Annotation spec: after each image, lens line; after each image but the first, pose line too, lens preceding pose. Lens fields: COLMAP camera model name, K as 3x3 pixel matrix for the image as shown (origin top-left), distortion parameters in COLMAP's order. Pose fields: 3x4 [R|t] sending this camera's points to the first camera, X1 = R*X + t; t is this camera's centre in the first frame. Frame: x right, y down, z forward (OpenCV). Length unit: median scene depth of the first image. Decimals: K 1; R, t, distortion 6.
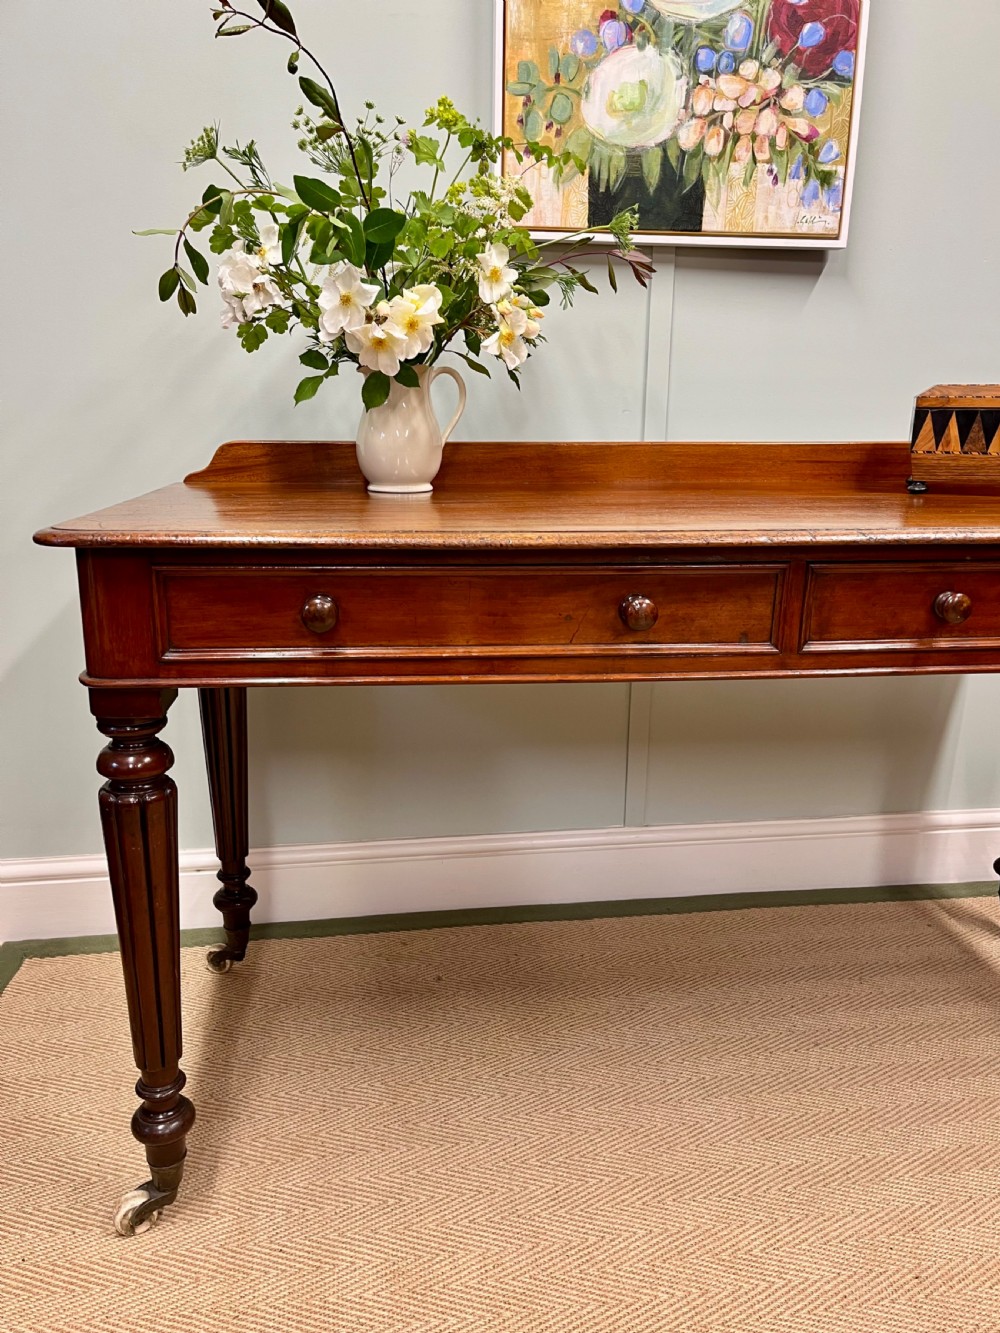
lens RADIAL K [[1021.6, 0, 503.6], [0, 1021.6, 676.6], [0, 0, 1]] dist [0.085163, -0.122670]
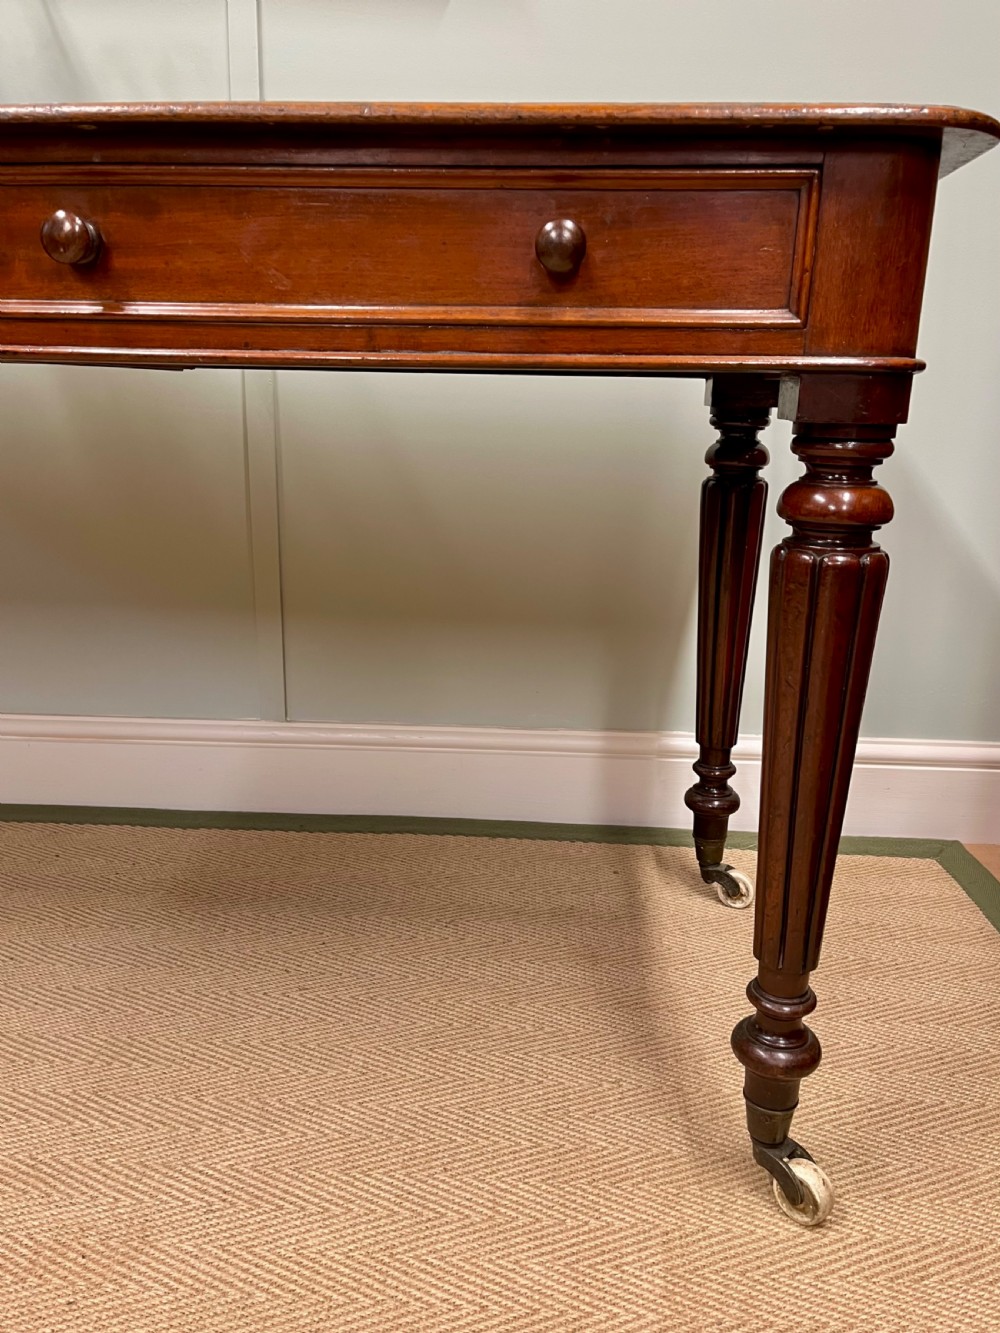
lens RADIAL K [[1058.5, 0, 511.7], [0, 1058.5, 680.3], [0, 0, 1]] dist [0.091659, -0.144594]
pose [[0.983489, 0.060150, -0.170676, 0.547249], [-0.059176, 0.998189, 0.010797, 0.116824], [0.171017, -0.000519, 0.985268, 0.272308]]
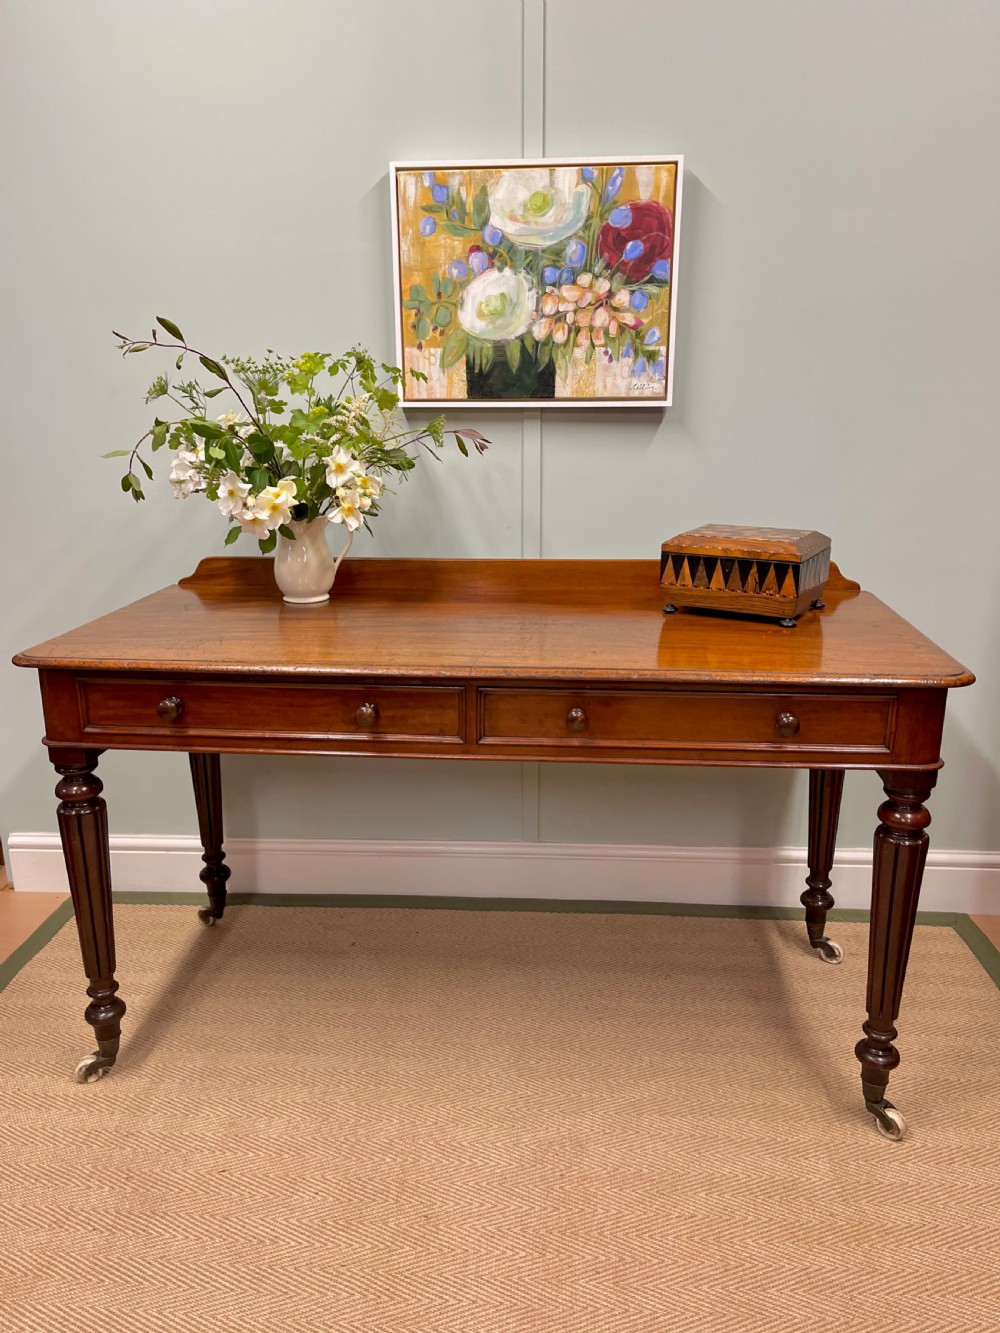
lens RADIAL K [[1025.6, 0, 494.8], [0, 1025.6, 668.4], [0, 0, 1]] dist [0.050997, -0.065646]
pose [[0.977946, 0.039804, -0.205031, 0.411794], [-0.037588, 0.999185, 0.014694, -0.105399], [0.205449, -0.006664, 0.978645, -0.311925]]
